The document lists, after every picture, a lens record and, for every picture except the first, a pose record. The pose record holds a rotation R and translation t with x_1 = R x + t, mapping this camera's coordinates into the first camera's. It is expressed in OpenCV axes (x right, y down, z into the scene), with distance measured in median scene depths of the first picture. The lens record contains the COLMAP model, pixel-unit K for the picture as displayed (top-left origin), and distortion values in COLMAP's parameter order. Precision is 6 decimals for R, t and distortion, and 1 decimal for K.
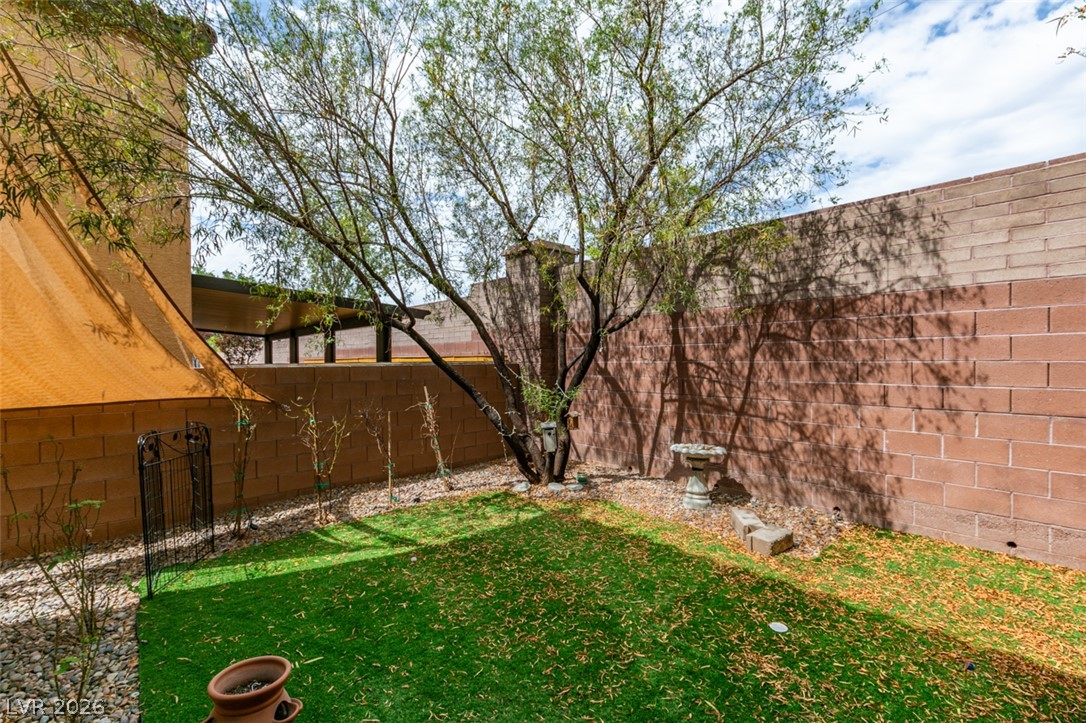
lens RADIAL K [[485.3, 0, 540.5], [0, 485.3, 368.0], [0, 0, 1]] dist [0.000627, -0.000086]
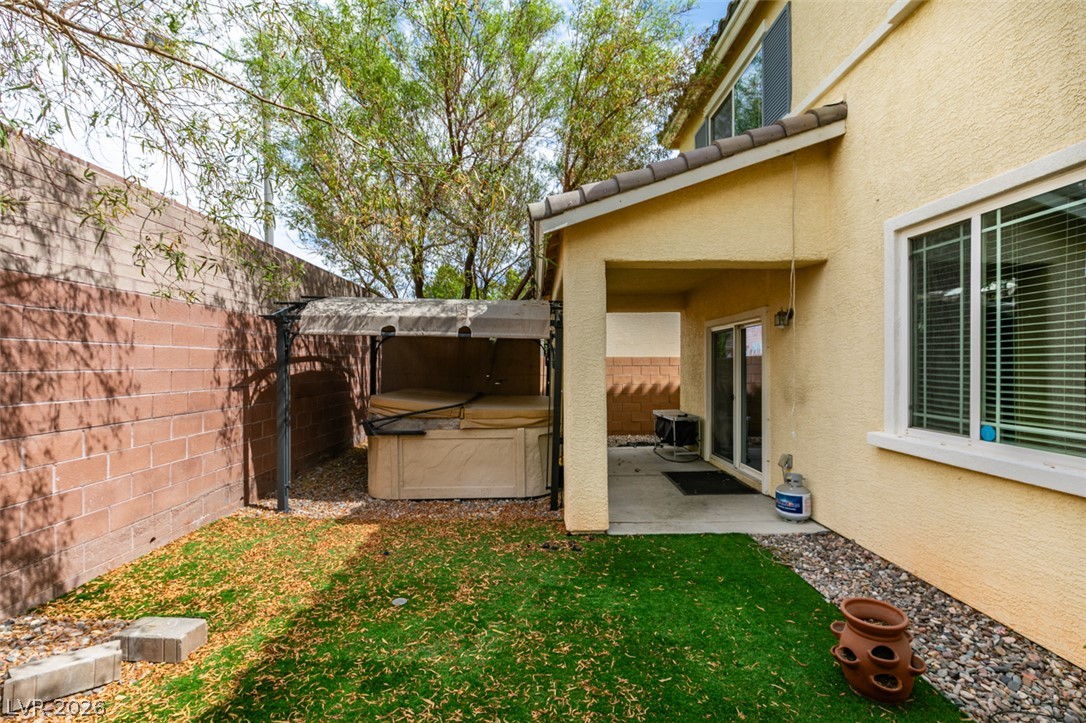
lens RADIAL K [[485.3, 0, 540.5], [0, 485.3, 368.0], [0, 0, 1]] dist [0.000627, -0.000086]
pose [[-0.752054, 0.001245, 0.659100, -0.330725], [0.015108, 0.999768, 0.015350, -0.018756], [-0.658928, 0.021502, -0.751899, 1.054583]]
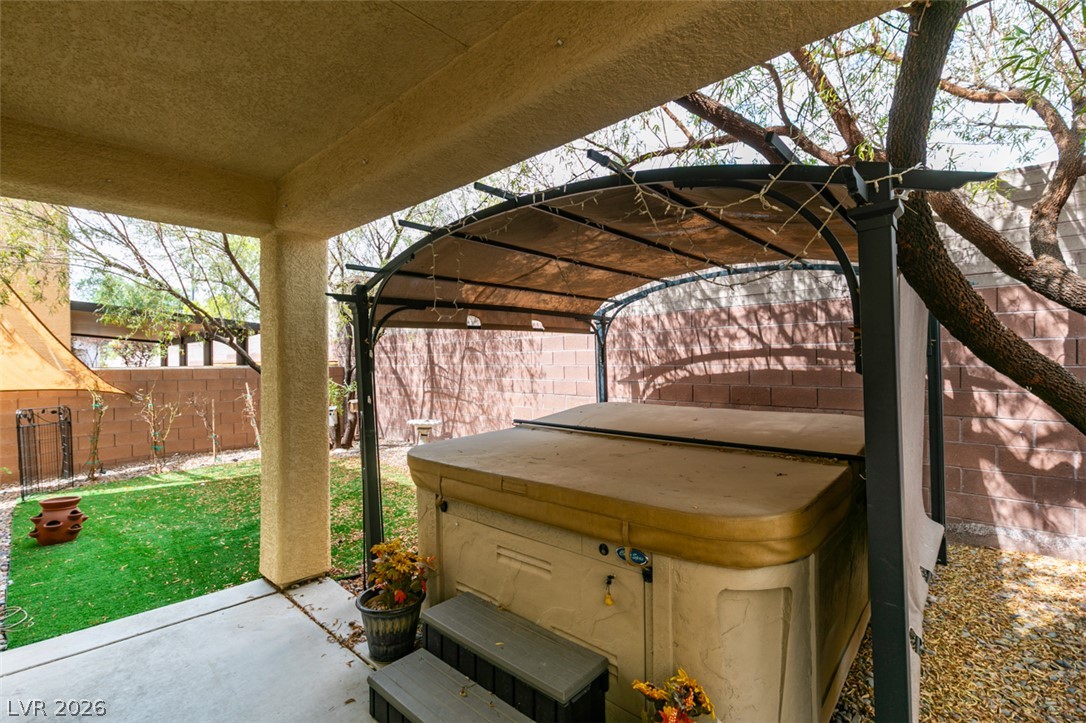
lens RADIAL K [[485.3, 0, 540.5], [0, 485.3, 368.0], [0, 0, 1]] dist [0.000627, -0.000086]
pose [[0.994595, -0.000812, 0.103829, 0.623635], [0.001361, 0.999985, -0.005214, 0.005517], [-0.103823, 0.005327, 0.994582, -0.672069]]
